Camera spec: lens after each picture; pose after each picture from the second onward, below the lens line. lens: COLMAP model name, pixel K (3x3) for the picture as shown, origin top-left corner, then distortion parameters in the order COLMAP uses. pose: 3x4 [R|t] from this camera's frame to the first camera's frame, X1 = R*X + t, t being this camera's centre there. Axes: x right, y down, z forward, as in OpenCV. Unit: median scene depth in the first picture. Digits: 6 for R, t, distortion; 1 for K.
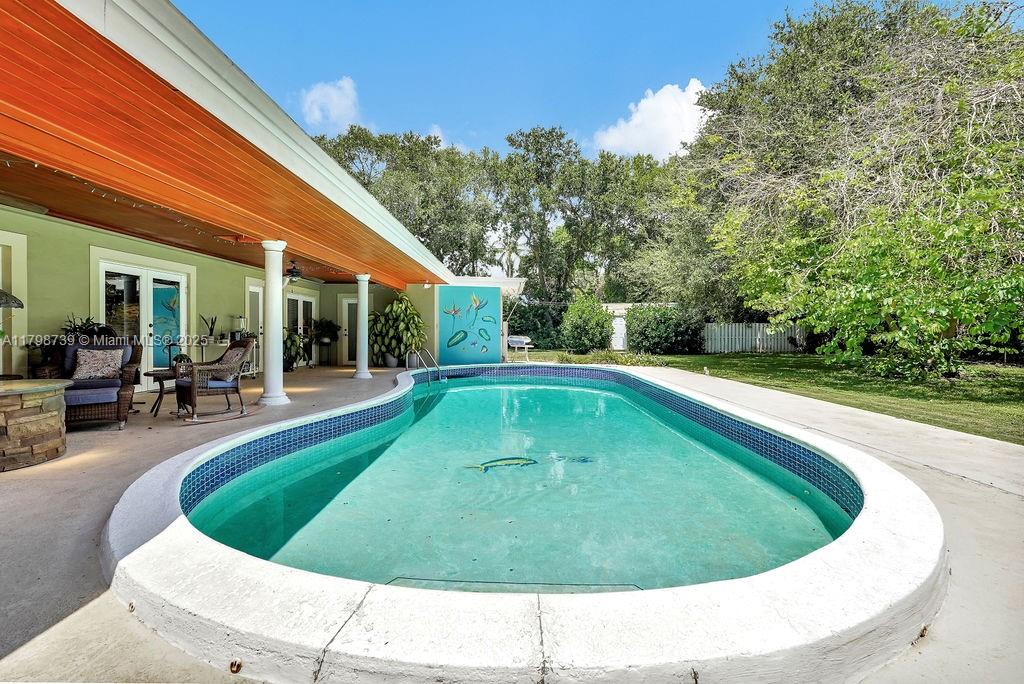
lens RADIAL K [[460.5, 0, 505.5], [0, 460.5, 331.7], [0, 0, 1]] dist [0.000884, 0.000732]
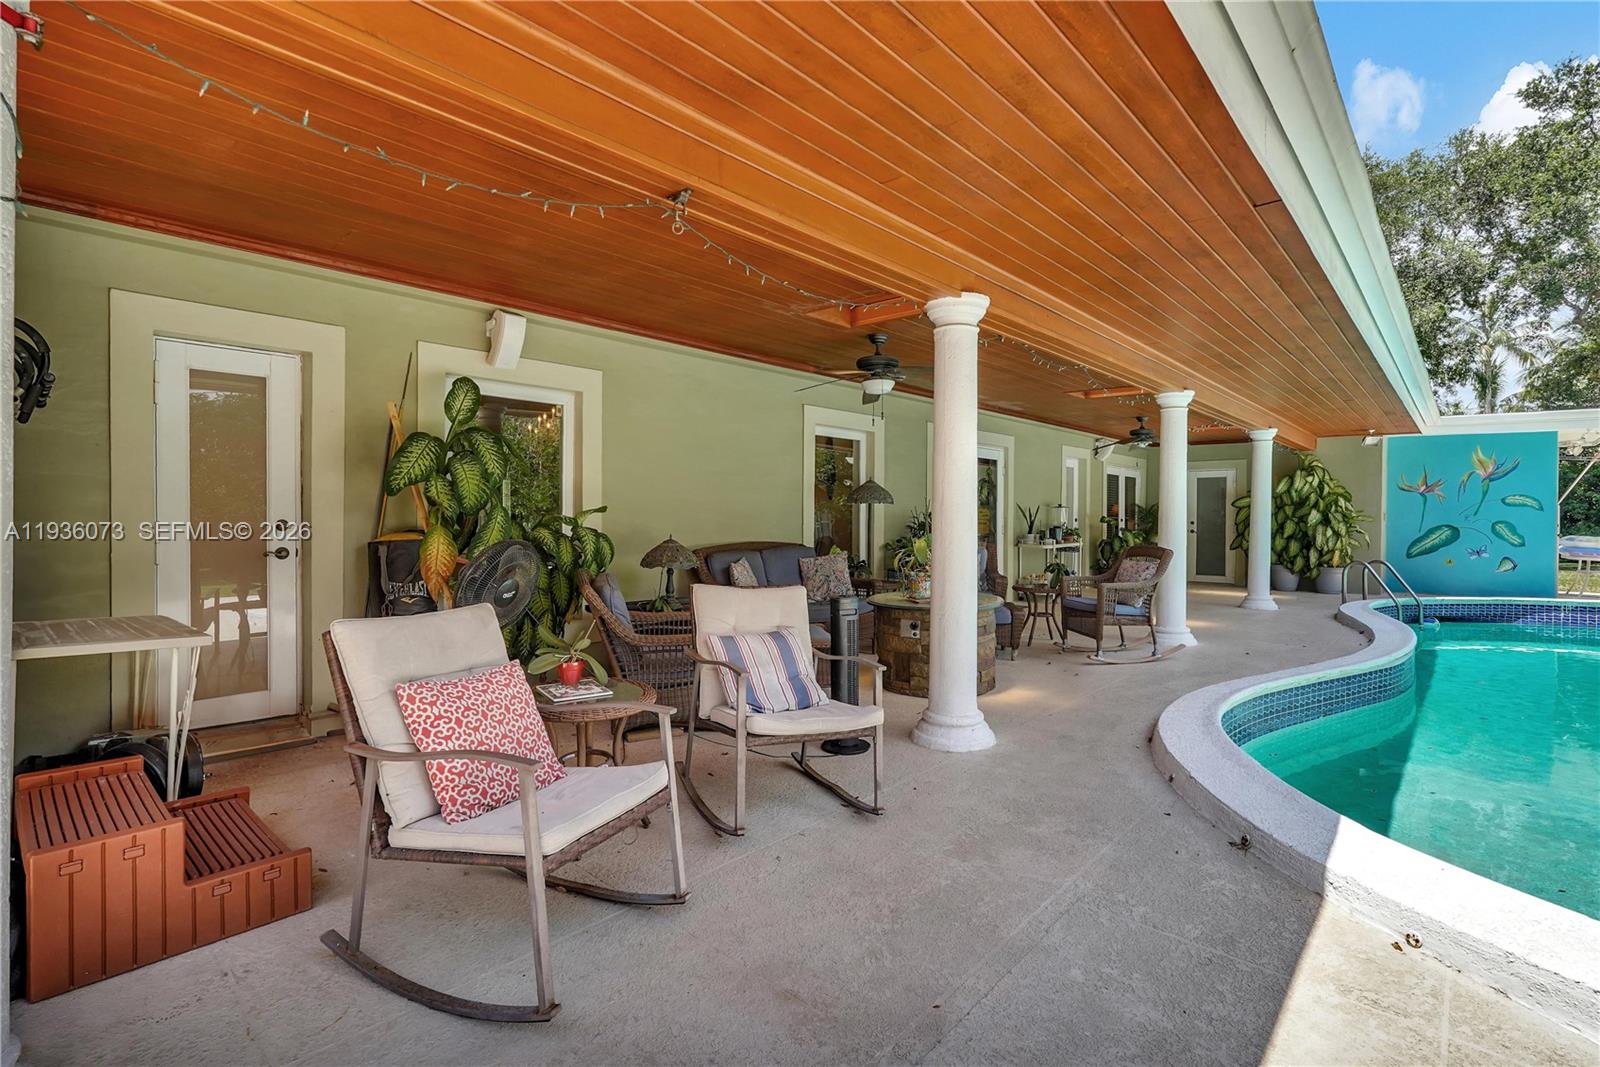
lens RADIAL K [[745.6, 0, 791.5], [0, 745.6, 537.1], [0, 0, 1]] dist [-0.003802, -0.000063]
pose [[0.748153, 0.017607, -0.663293, -0.098781], [-0.001537, 0.999691, 0.024803, -0.008796], [0.663525, -0.017536, 0.747949, -0.066392]]
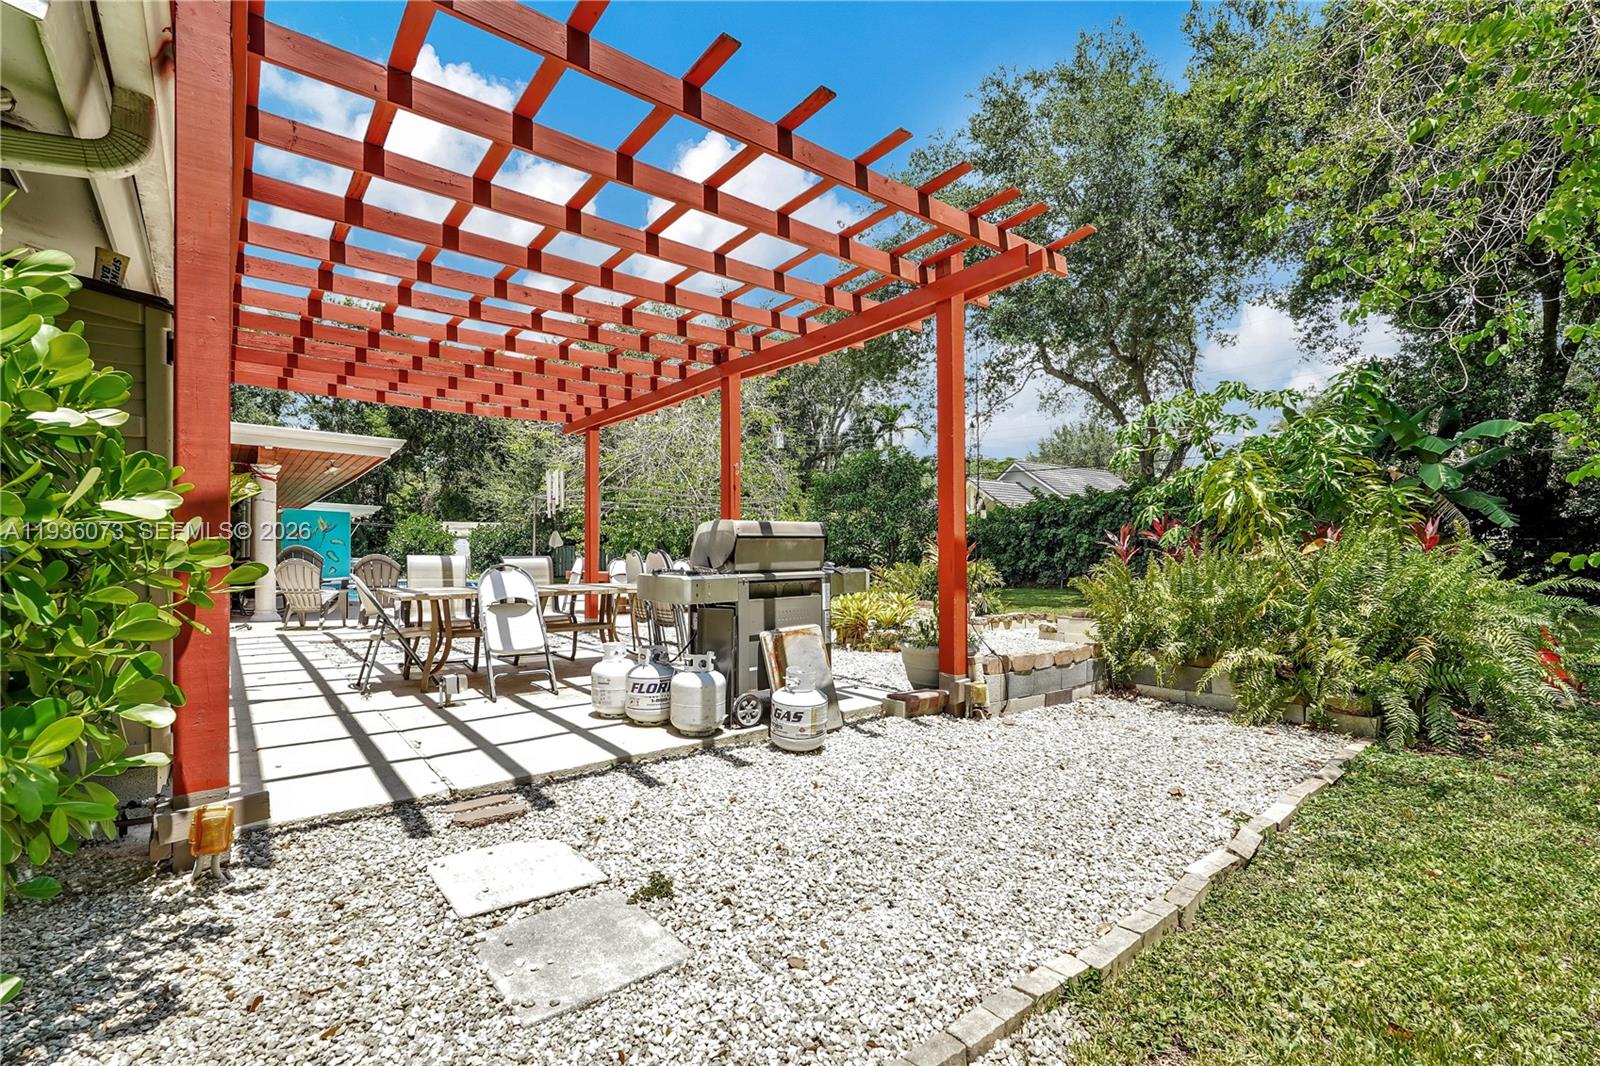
lens RADIAL K [[745.6, 0, 806.7], [0, 745.6, 540.3], [0, 0, 1]] dist [-0.003802, -0.000063]
pose [[0.774732, 0.011703, 0.632181, -0.319343], [0.003552, 0.999732, -0.022859, 0.017305], [-0.632279, 0.019955, 0.774483, -1.158345]]
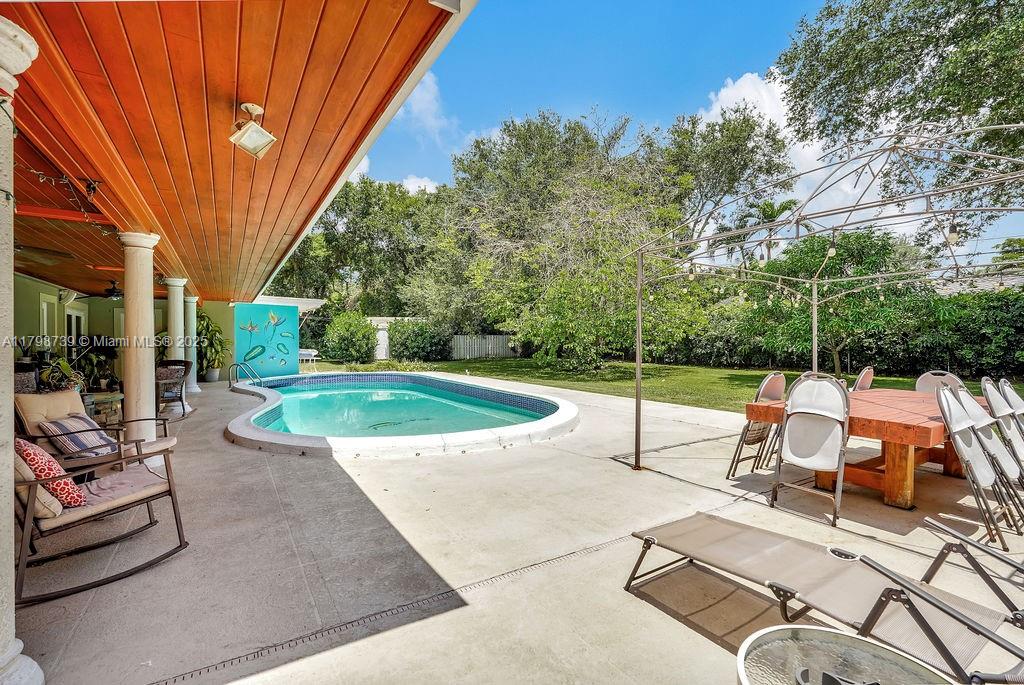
lens RADIAL K [[460.5, 0, 511.6], [0, 460.5, 340.9], [0, 0, 1]] dist [0.000884, 0.000732]
pose [[0.842685, -0.008037, 0.538347, -0.194324], [0.007414, 0.999967, 0.003323, -0.013160], [-0.538356, 0.001191, 0.842716, -0.237179]]
